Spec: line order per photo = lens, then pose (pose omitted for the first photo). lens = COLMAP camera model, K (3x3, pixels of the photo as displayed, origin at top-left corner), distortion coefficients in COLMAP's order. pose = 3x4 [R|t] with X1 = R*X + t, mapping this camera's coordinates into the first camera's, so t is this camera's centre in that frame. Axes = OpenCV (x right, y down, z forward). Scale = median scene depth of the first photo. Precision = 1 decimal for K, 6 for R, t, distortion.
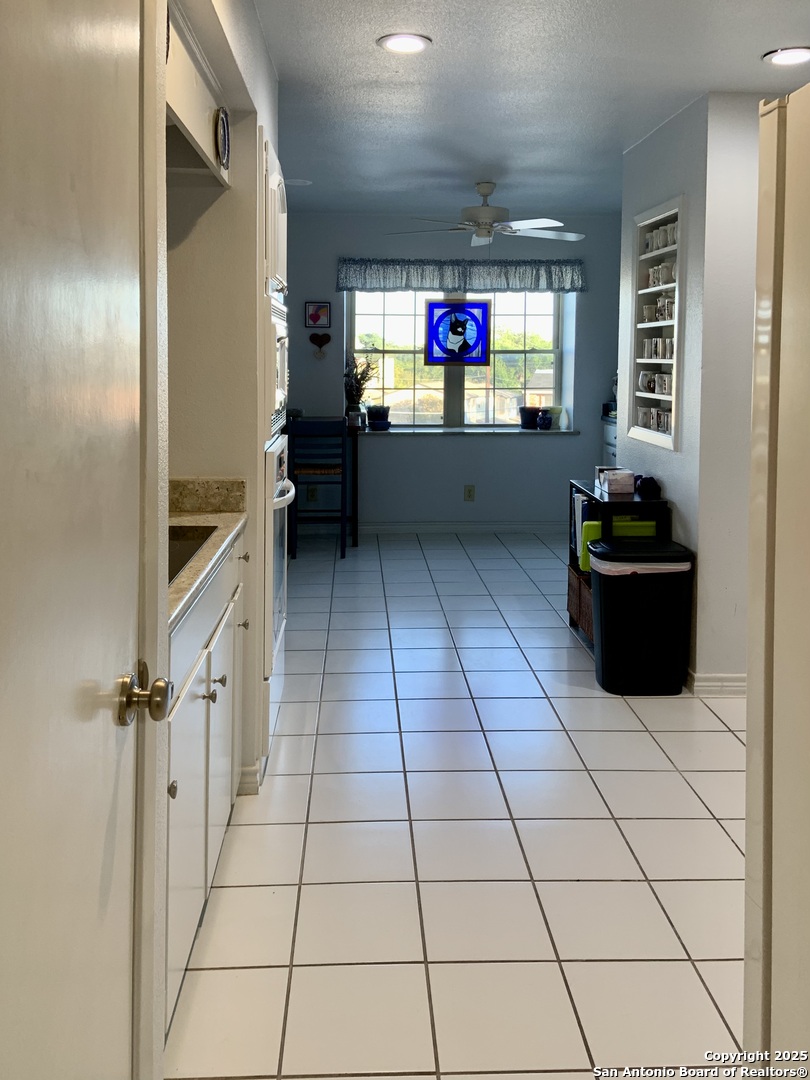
lens RADIAL K [[887.7, 0, 387.8], [0, 887.7, 399.7], [0, 0, 1]] dist [0.046238, -0.001874]
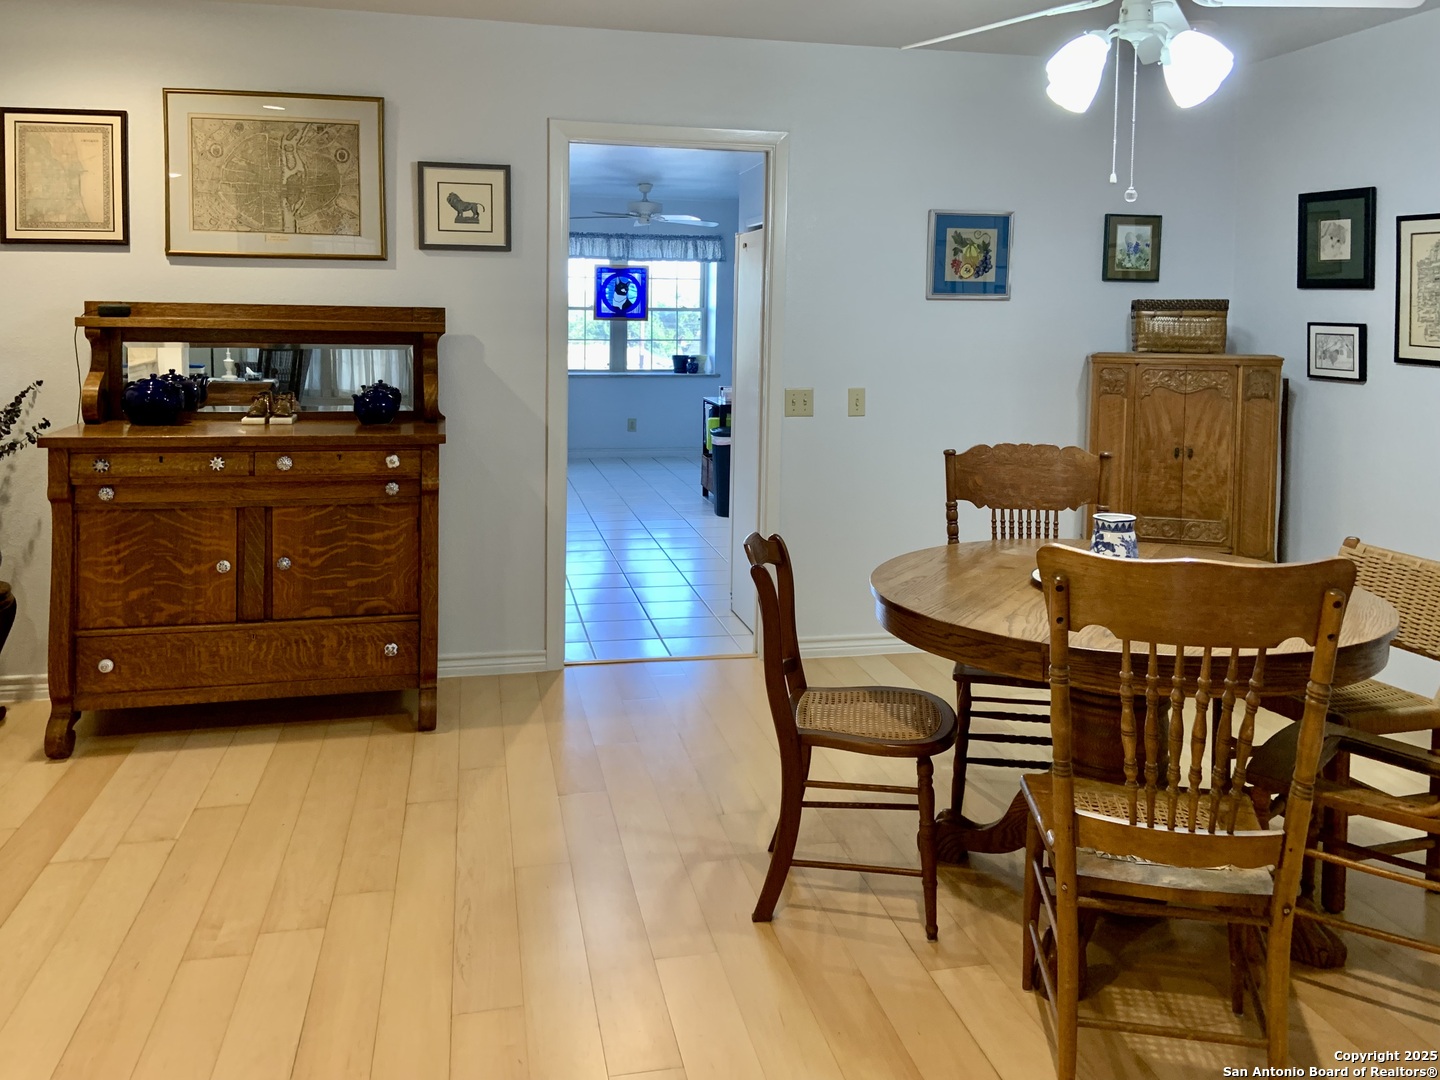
lens RADIAL K [[1137.0, 0, 722.0], [0, 1137.0, 371.8], [0, 0, 1]] dist [0.038527, -0.008048]
pose [[0.983751, 0.001076, 0.179537, -0.066474], [-0.001236, 0.999999, 0.000779, 0.031267], [-0.179536, -0.000988, 0.983751, -0.563134]]
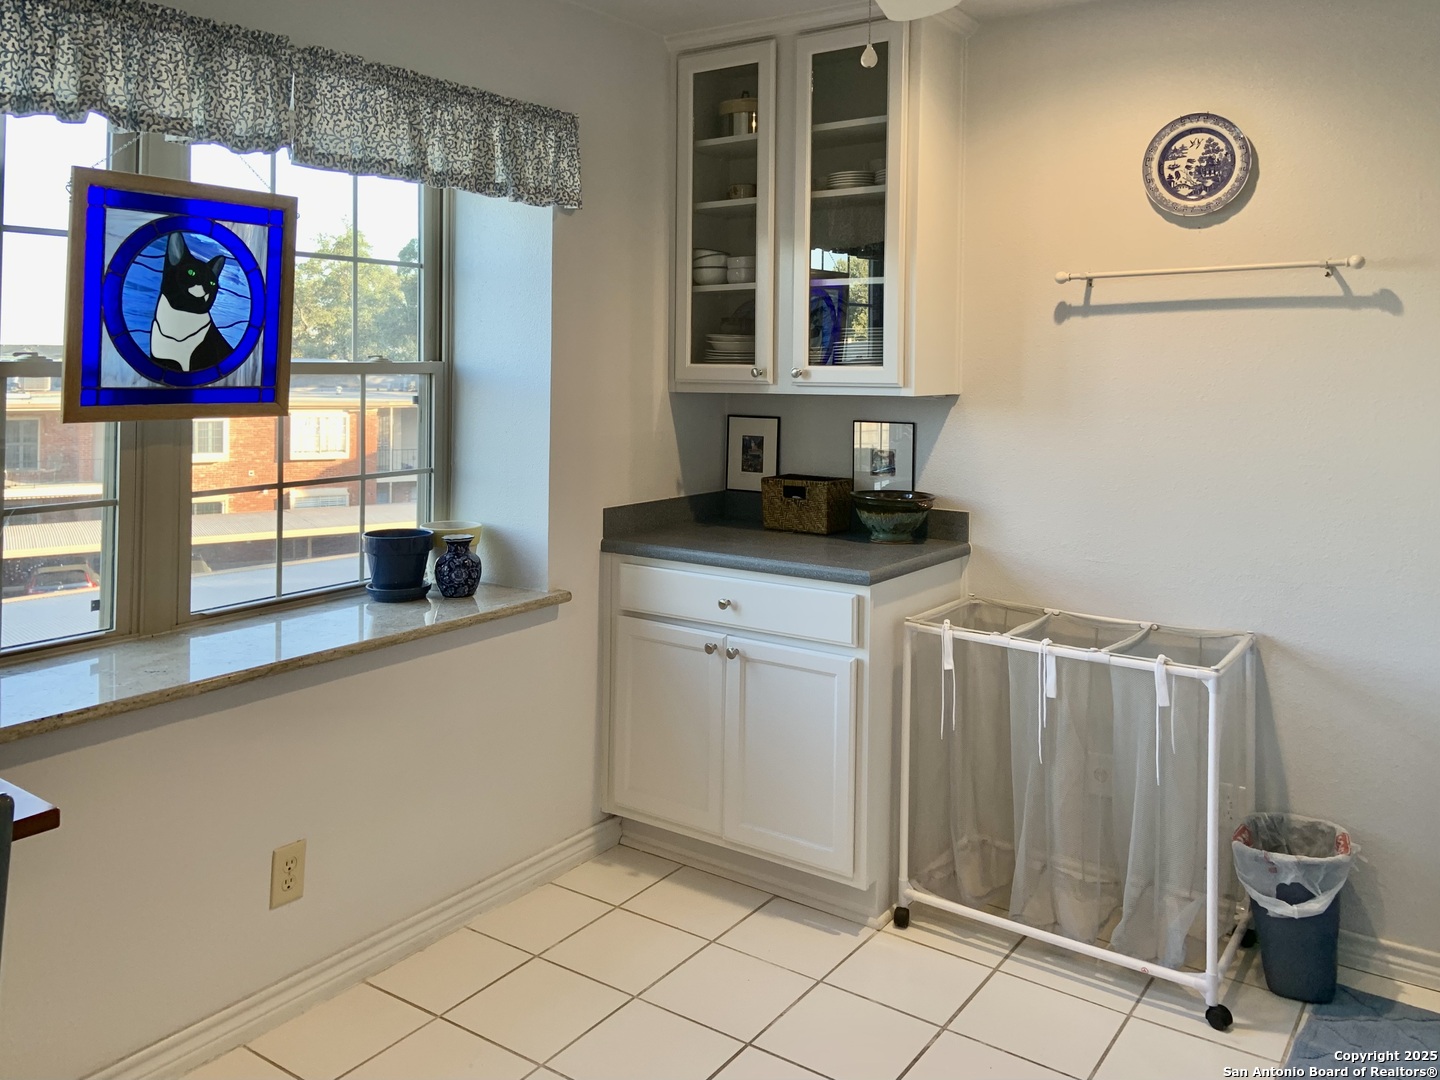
lens RADIAL K [[1137.0, 0, 722.0], [0, 1137.0, 371.8], [0, 0, 1]] dist [0.038527, -0.008048]
pose [[0.601353, -0.001783, 0.798981, -0.116445], [0.029601, 0.999361, -0.020050, -0.042090], [-0.798435, 0.035708, 0.601021, 0.667770]]
